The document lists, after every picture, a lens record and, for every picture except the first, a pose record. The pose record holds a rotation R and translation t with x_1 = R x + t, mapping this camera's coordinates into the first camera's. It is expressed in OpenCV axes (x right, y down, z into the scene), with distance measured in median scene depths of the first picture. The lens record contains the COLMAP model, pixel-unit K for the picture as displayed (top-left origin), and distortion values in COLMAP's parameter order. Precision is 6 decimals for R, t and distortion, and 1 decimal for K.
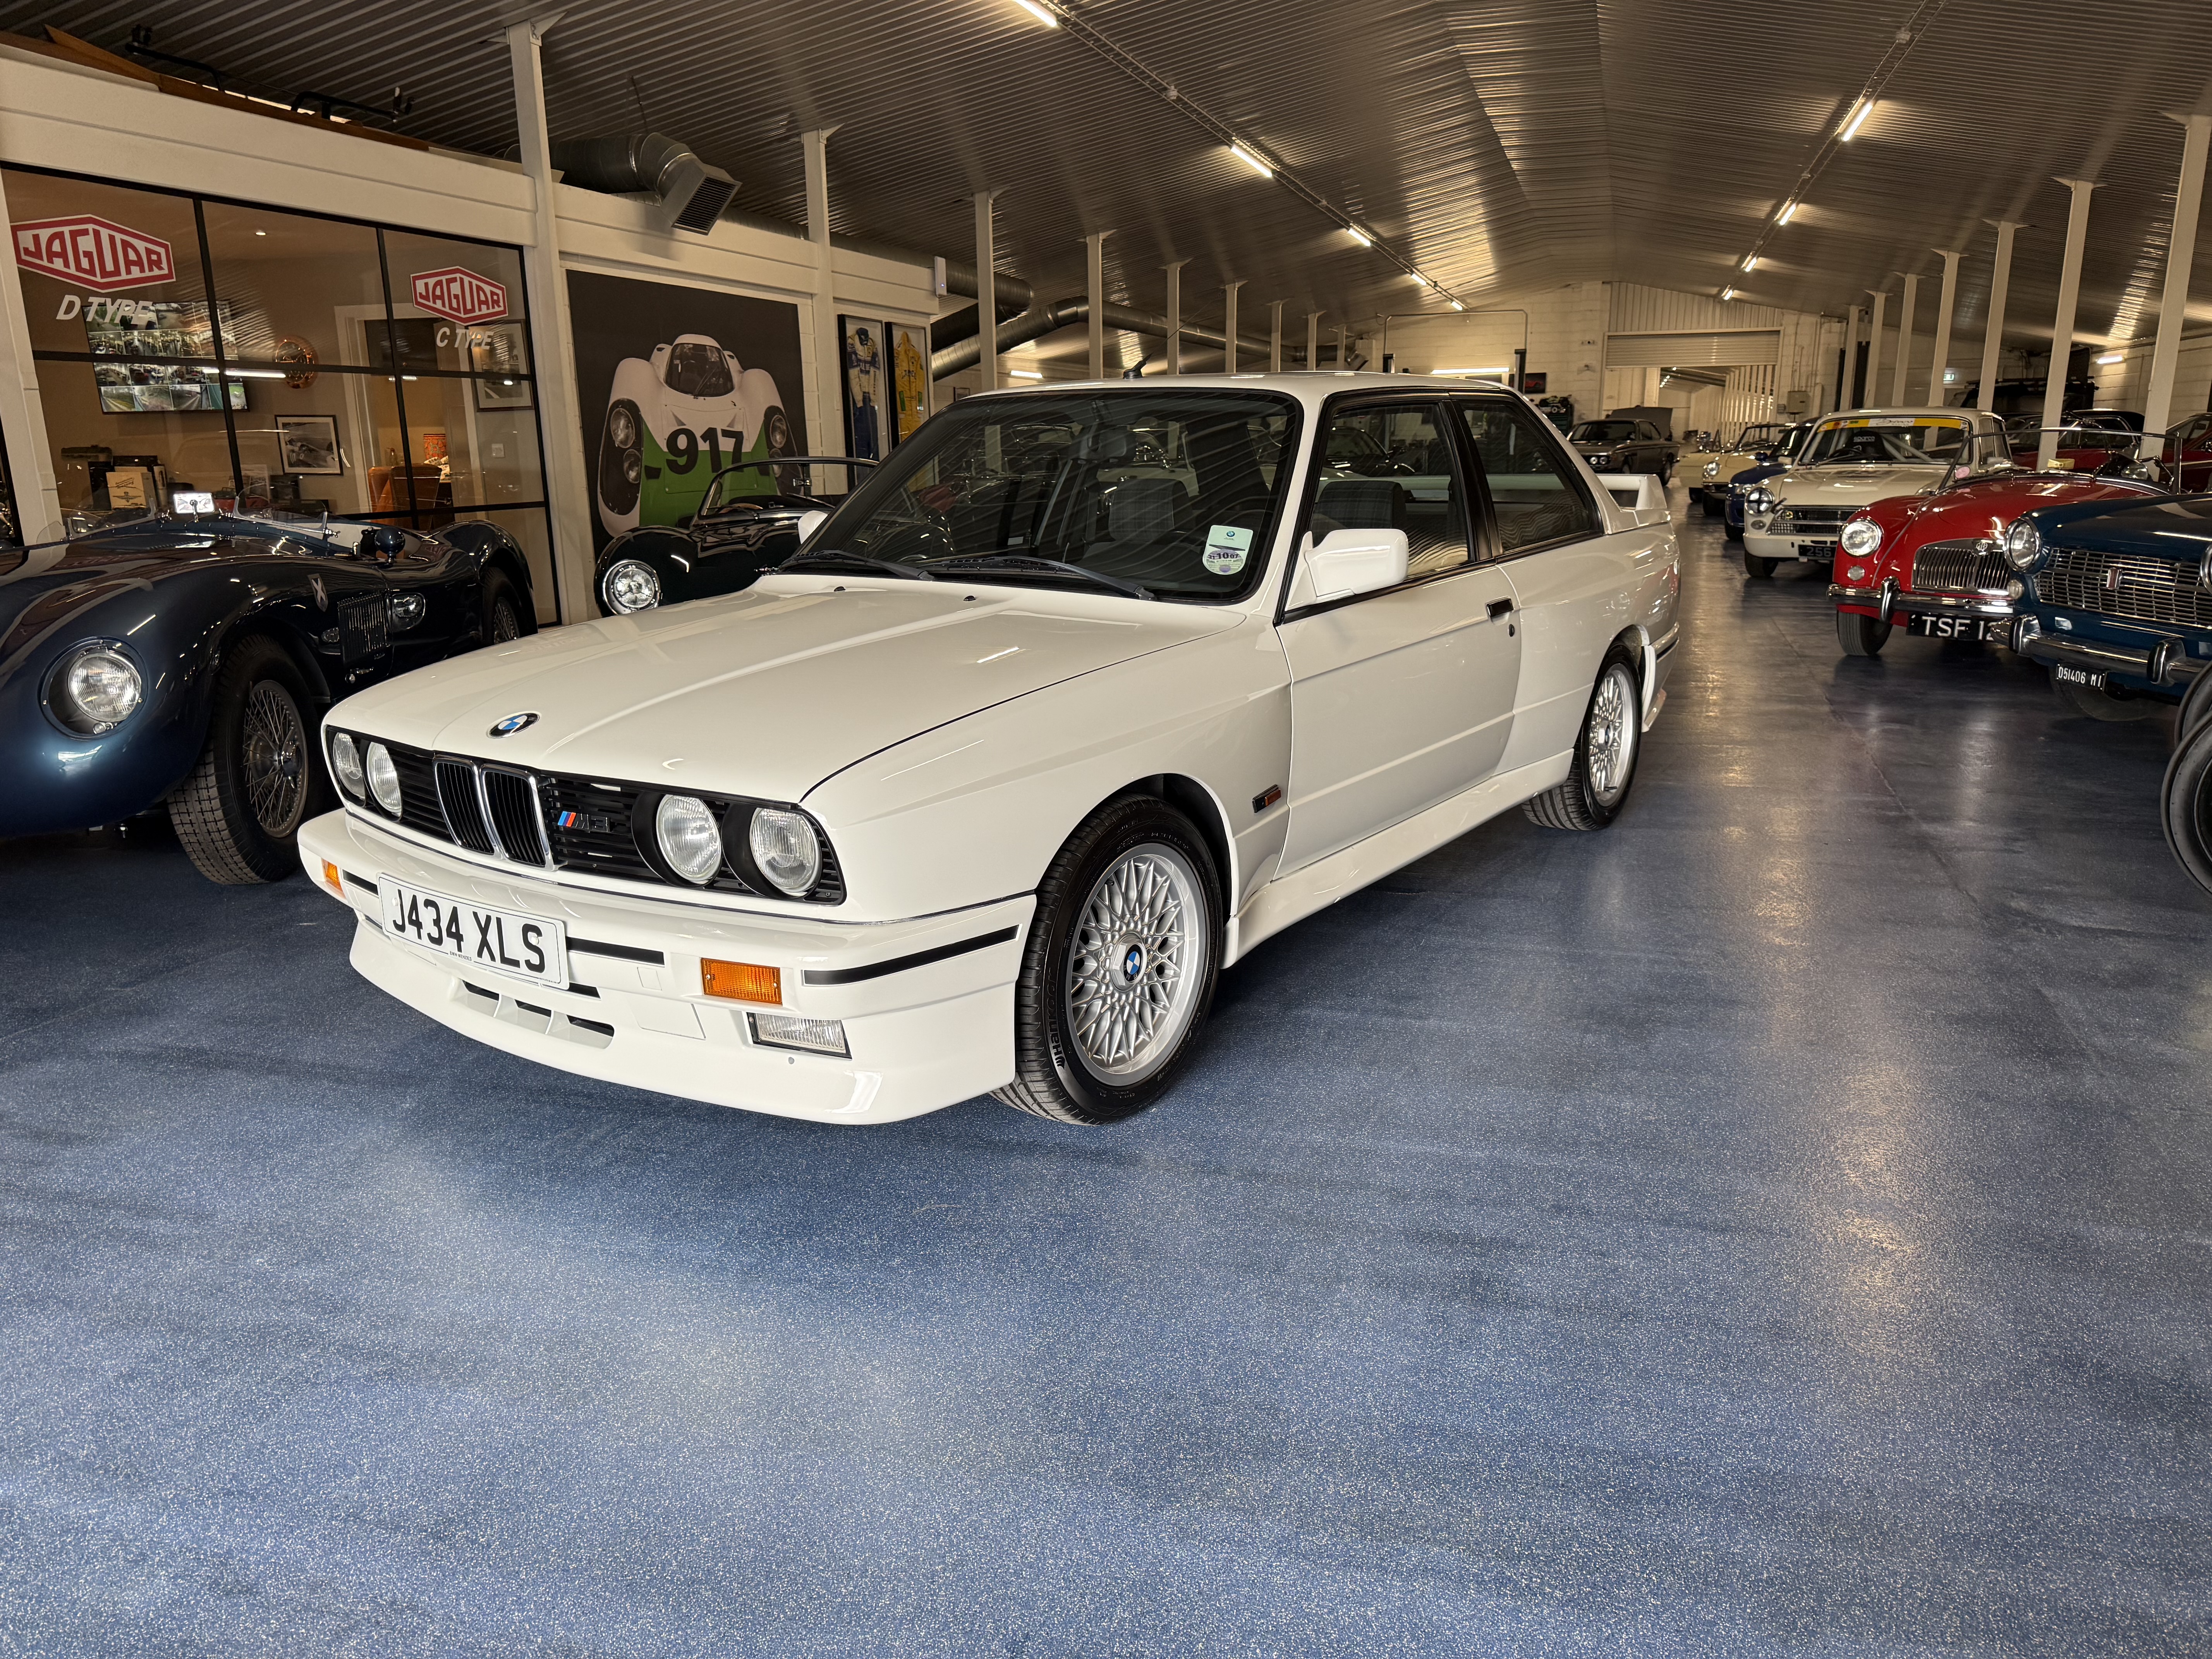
lens RADIAL K [[1564.3, 0, 1113.7], [0, 1564.3, 834.8], [0, 0, 1]] dist [0.020147, -0.019730]
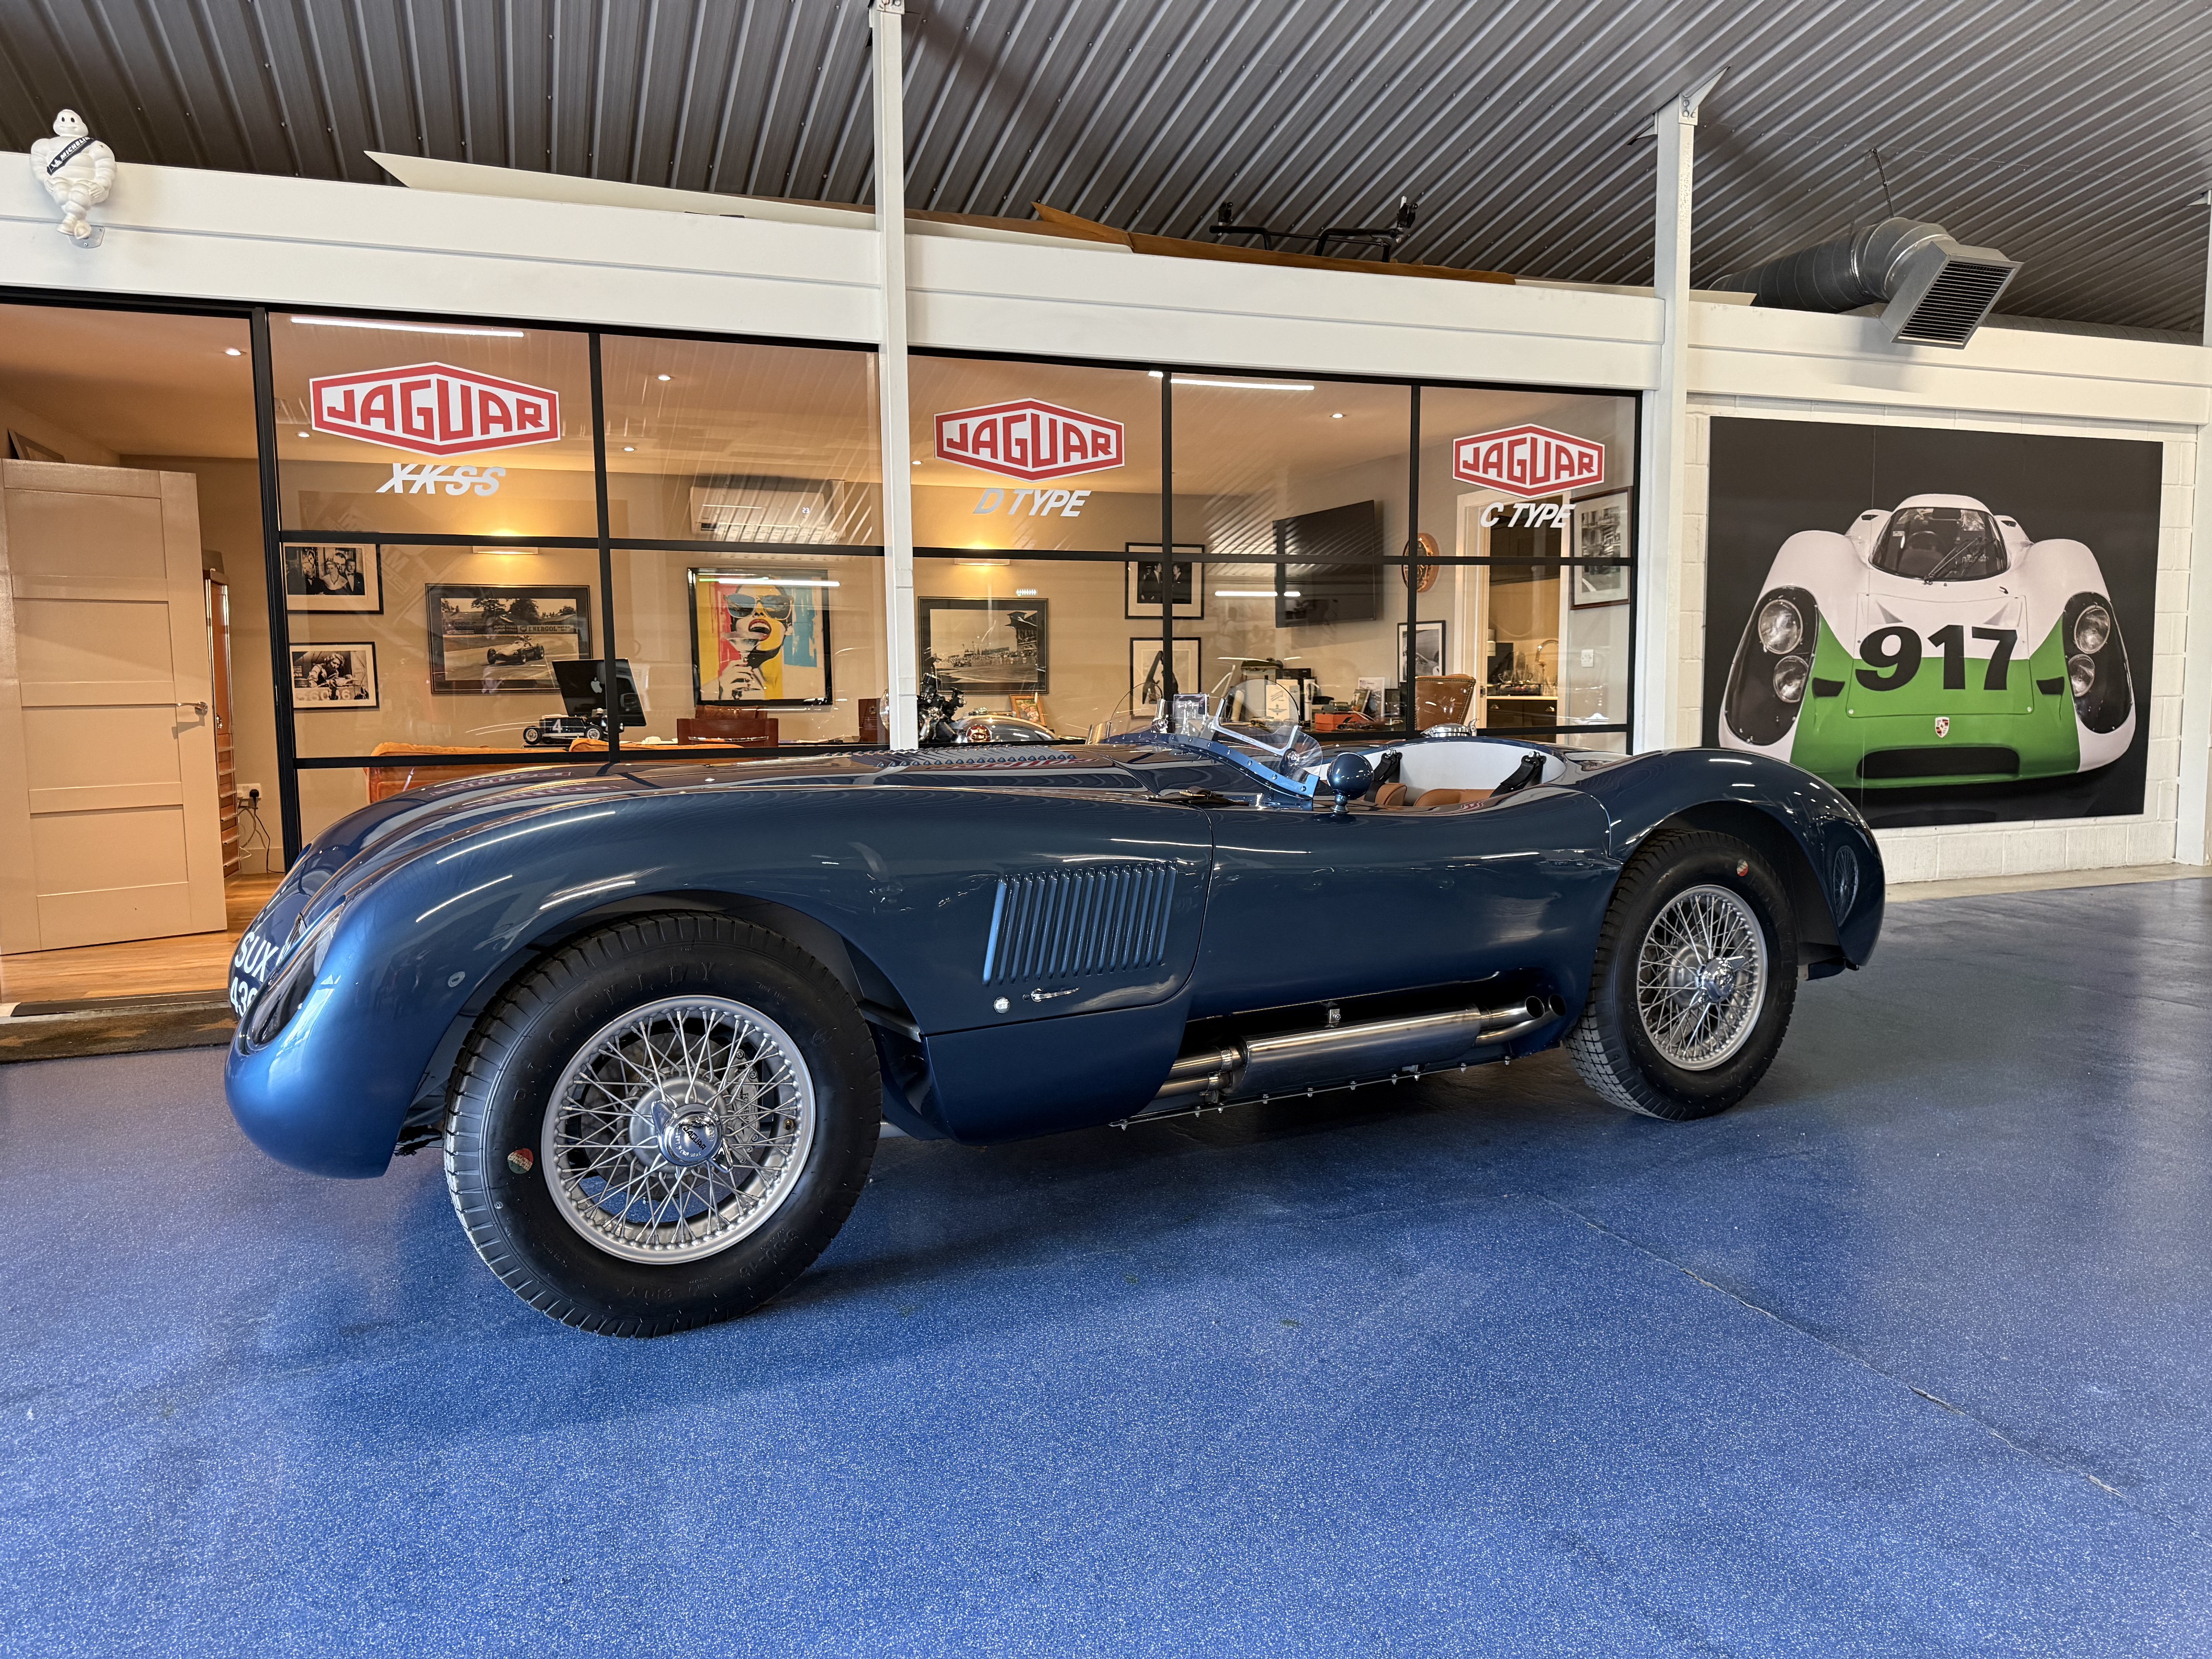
lens RADIAL K [[1542.3, 0, 1097.9], [0, 1542.3, 847.3], [0, 0, 1]] dist [0.022530, -0.027118]
pose [[0.609707, 0.087439, -0.787789, 0.062748], [-0.189724, 0.981104, -0.037940, -0.075309], [0.769586, 0.172595, 0.614775, 0.346833]]
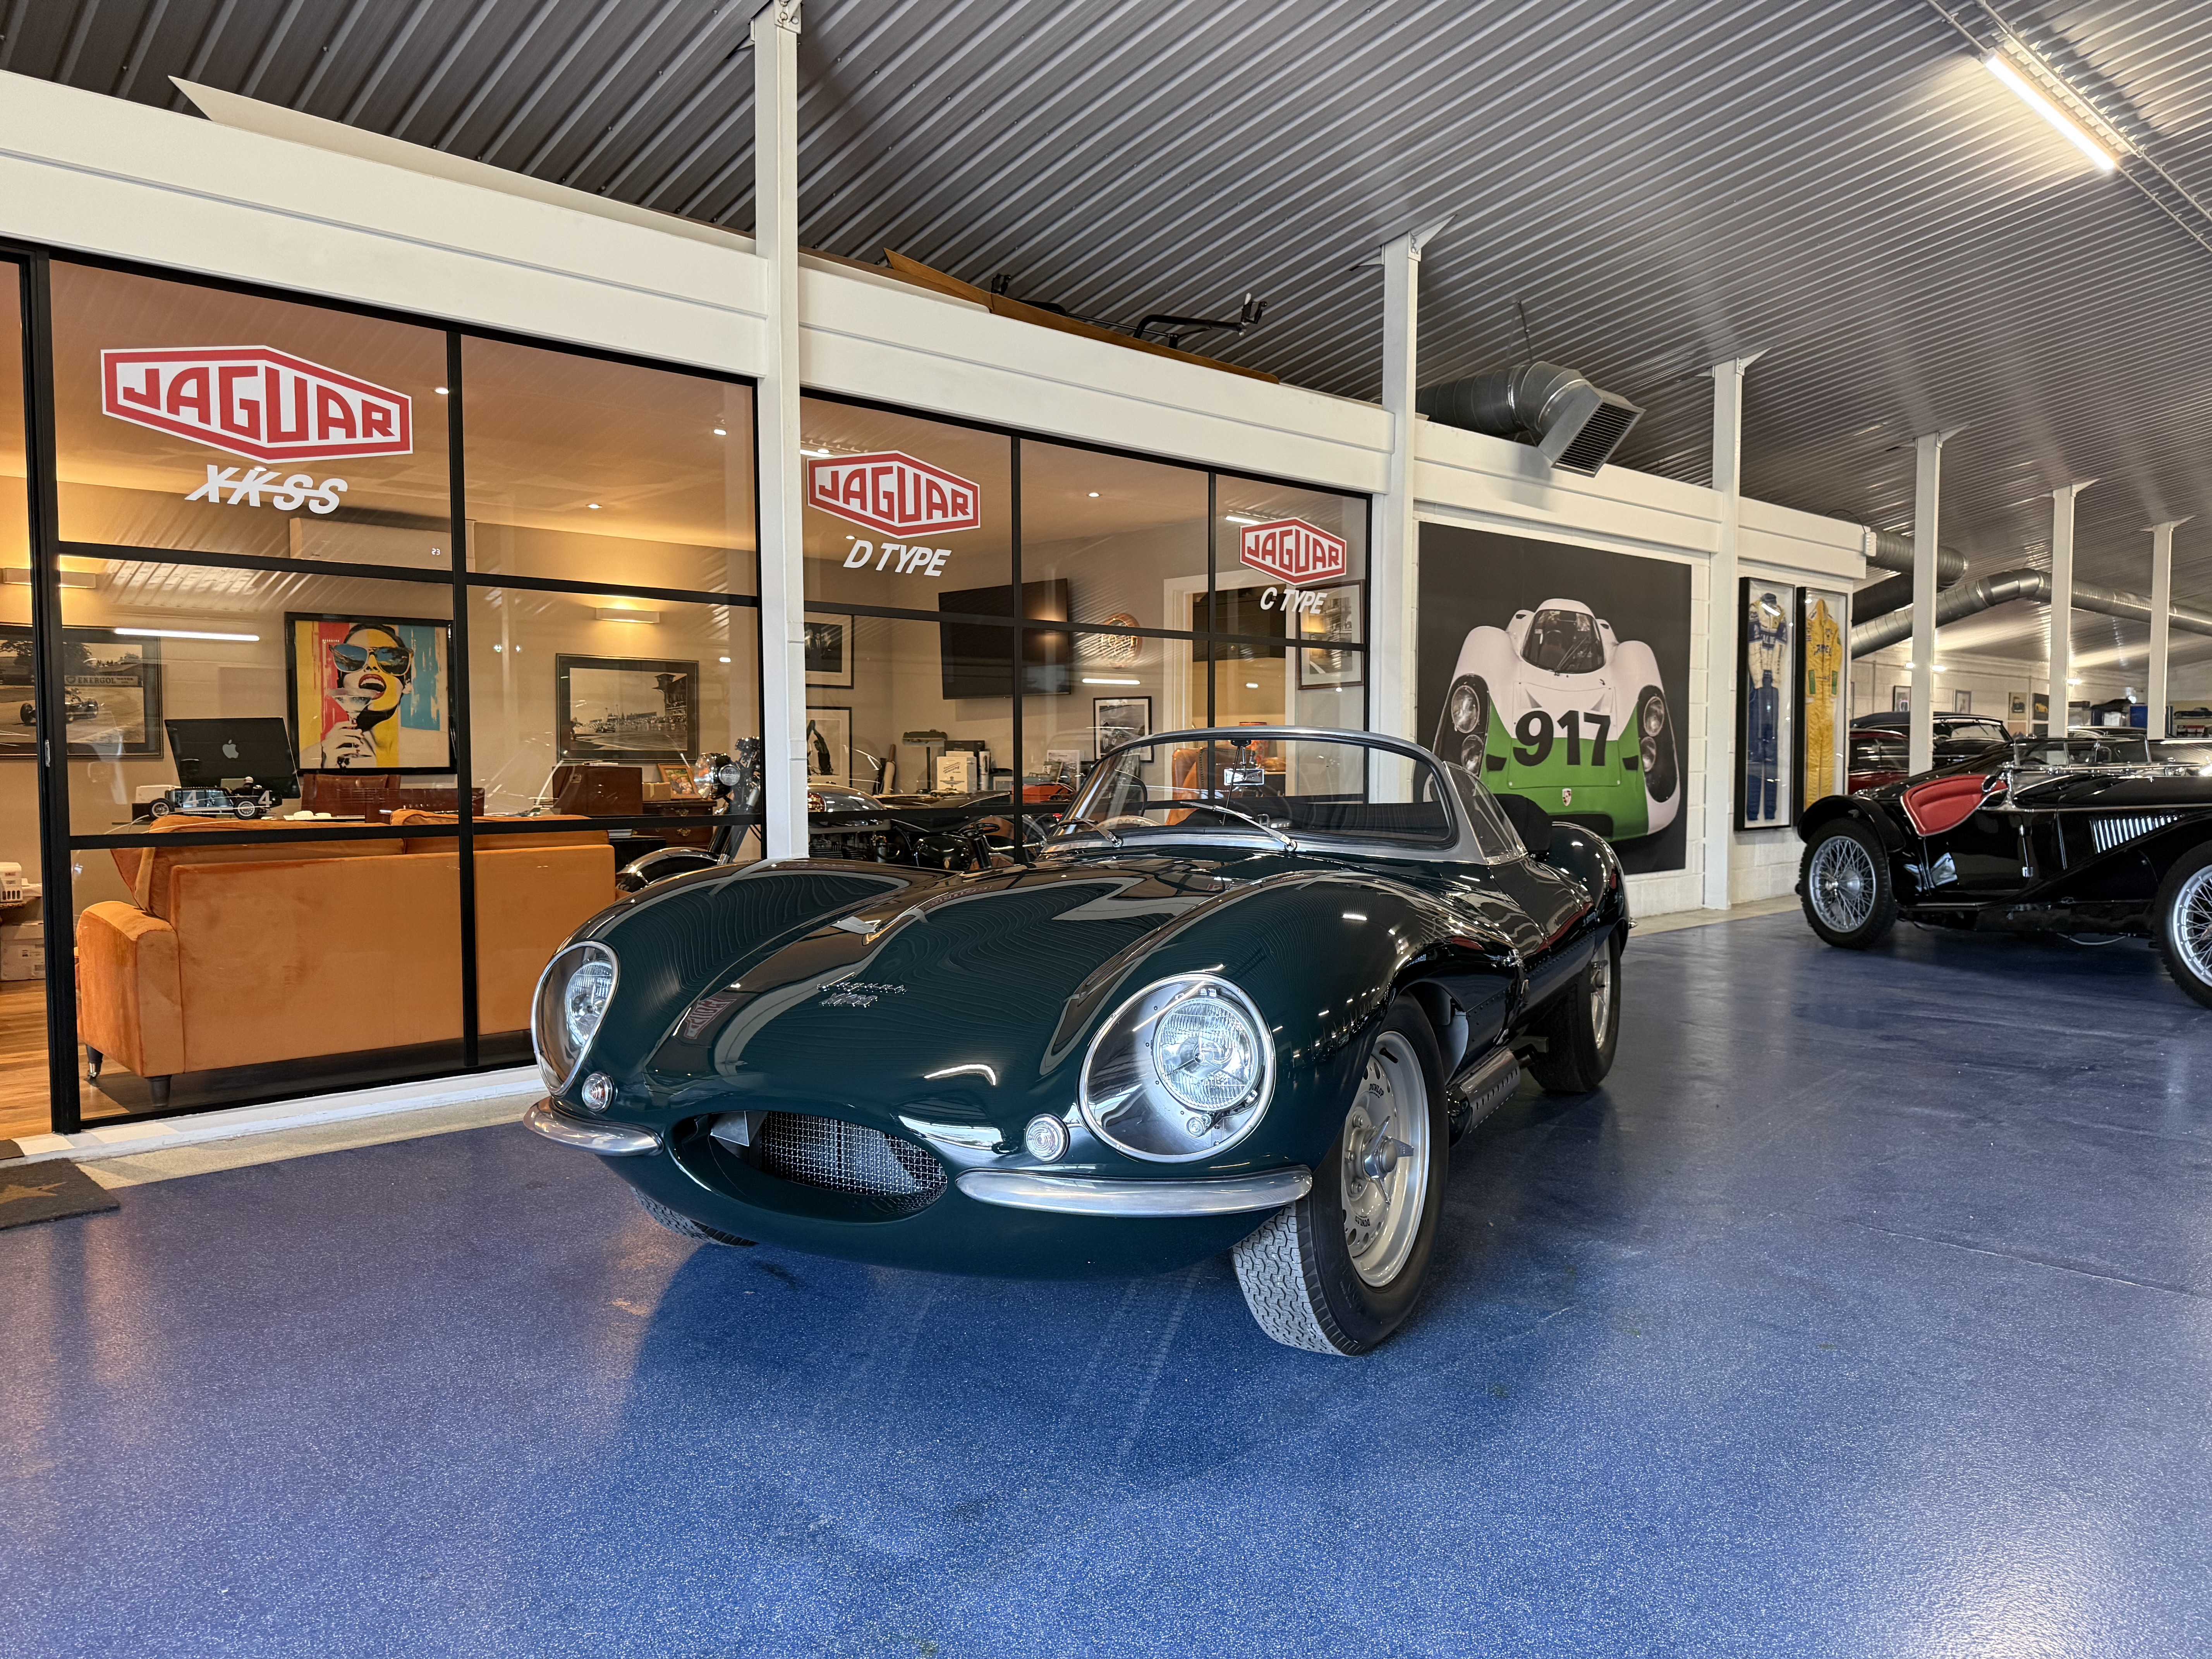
lens RADIAL K [[1525.3, 0, 1075.3], [0, 1525.3, 860.5], [0, 0, 1]] dist [0.081615, -0.098115]
pose [[0.865774, 0.043529, -0.498539, -0.089213], [-0.130081, 0.981541, -0.140200, -0.044837], [0.483234, 0.186233, 0.855455, 0.239329]]
